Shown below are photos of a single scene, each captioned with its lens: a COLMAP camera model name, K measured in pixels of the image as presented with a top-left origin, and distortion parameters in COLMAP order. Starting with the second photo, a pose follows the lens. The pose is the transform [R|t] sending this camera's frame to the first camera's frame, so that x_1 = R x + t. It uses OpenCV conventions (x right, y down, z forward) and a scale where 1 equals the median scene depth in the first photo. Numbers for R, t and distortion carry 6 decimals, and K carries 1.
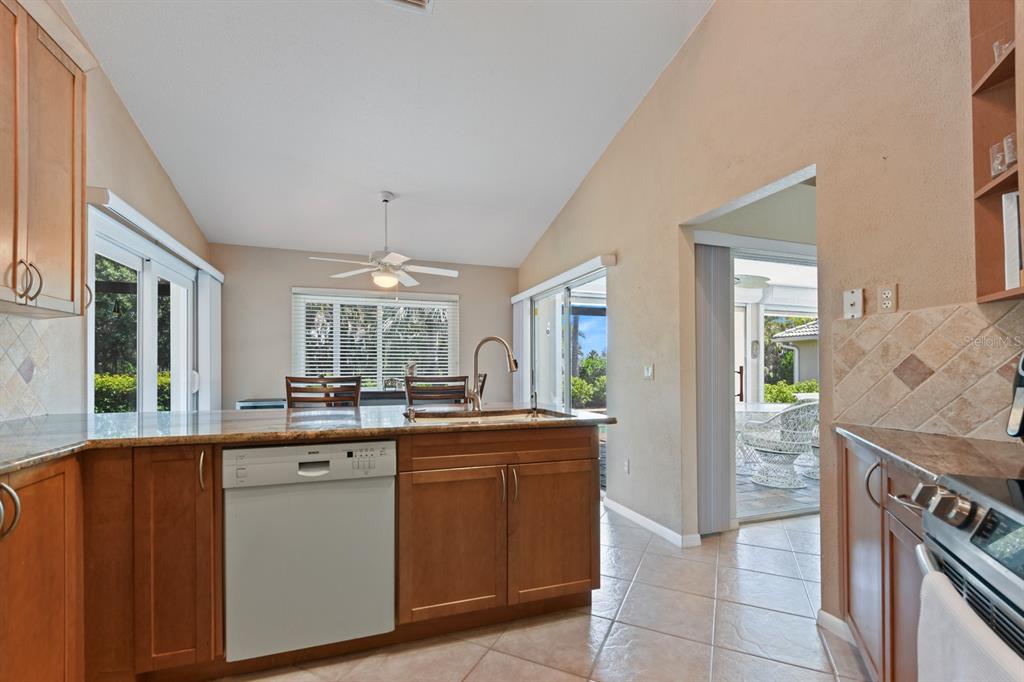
lens RADIAL K [[446.0, 0, 516.2], [0, 446.0, 362.8], [0, 0, 1]] dist [0.002906, 0.000281]
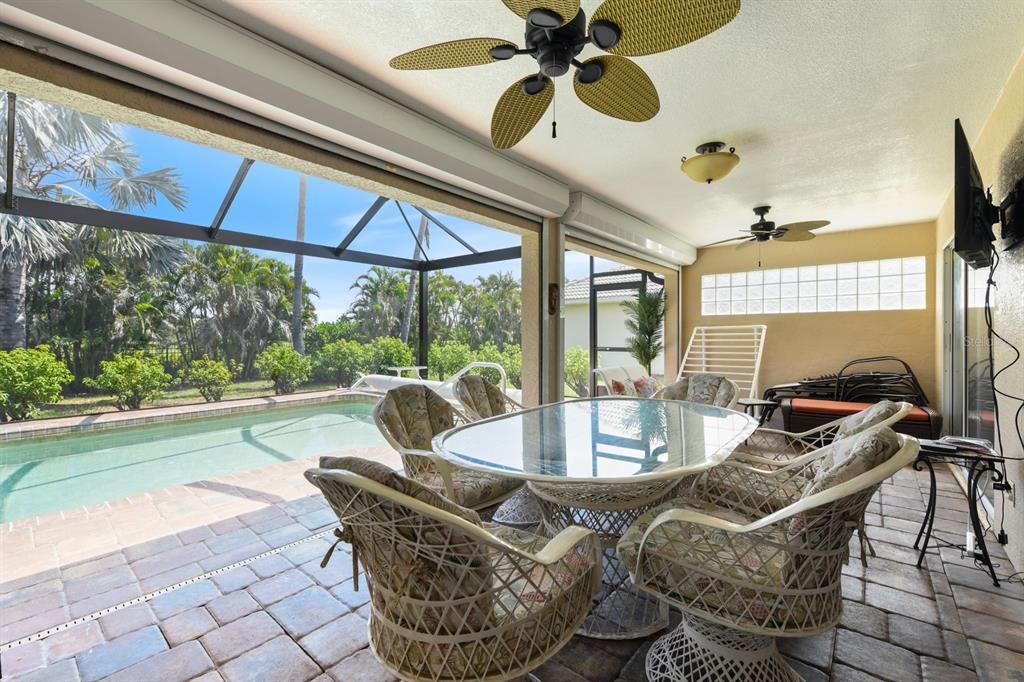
lens RADIAL K [[432.3, 0, 513.1], [0, 432.3, 334.4], [0, 0, 1]] dist [0.001598, 0.000066]
pose [[0.859949, -0.000425, 0.510380, 0.683609], [-0.005103, 0.999942, 0.009432, 0.049272], [-0.510354, -0.010716, 0.859897, 1.885185]]
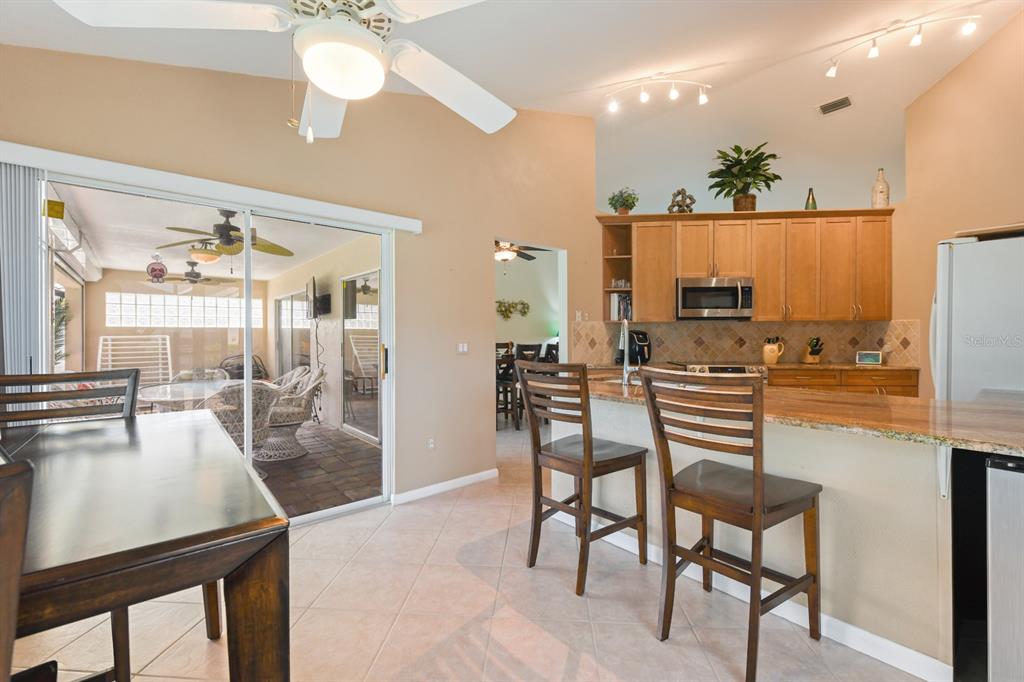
lens RADIAL K [[432.3, 0, 513.1], [0, 432.3, 334.4], [0, 0, 1]] dist [0.001598, 0.000066]
pose [[-0.357609, 0.001292, 0.933871, -1.204249], [-0.010215, 0.999934, -0.005295, -0.014509], [-0.933816, -0.011434, -0.357572, 1.979021]]
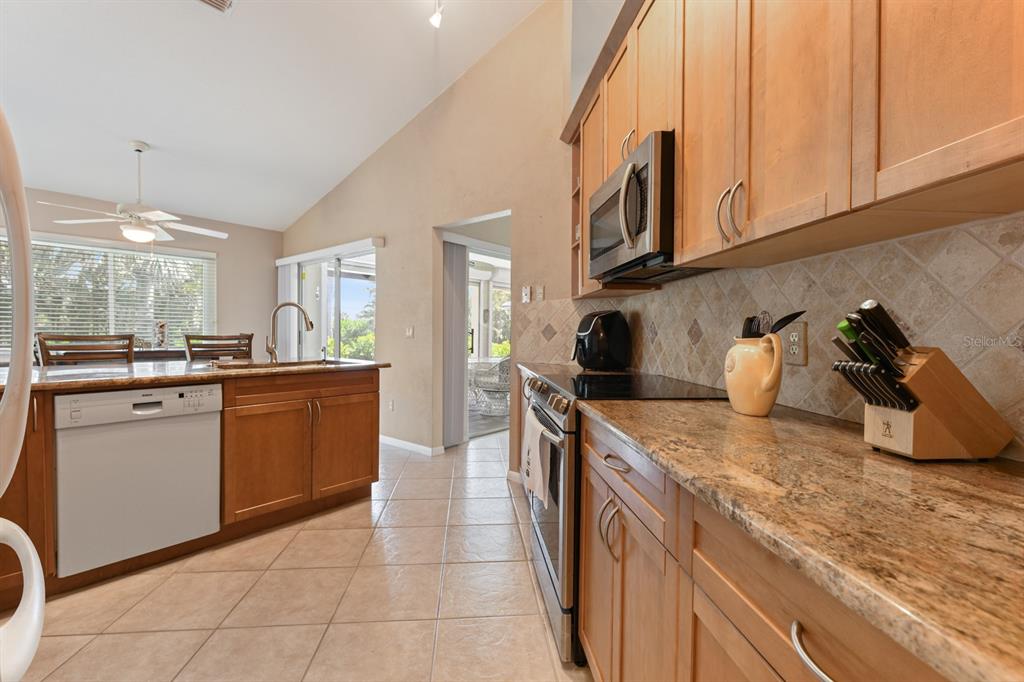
lens RADIAL K [[432.3, 0, 513.1], [0, 432.3, 334.4], [0, 0, 1]] dist [0.001598, 0.000066]
pose [[0.855422, 0.005179, 0.517906, -0.165221], [-0.016532, 0.999713, 0.017309, -0.001306], [-0.517668, -0.023369, 0.855263, -0.409507]]
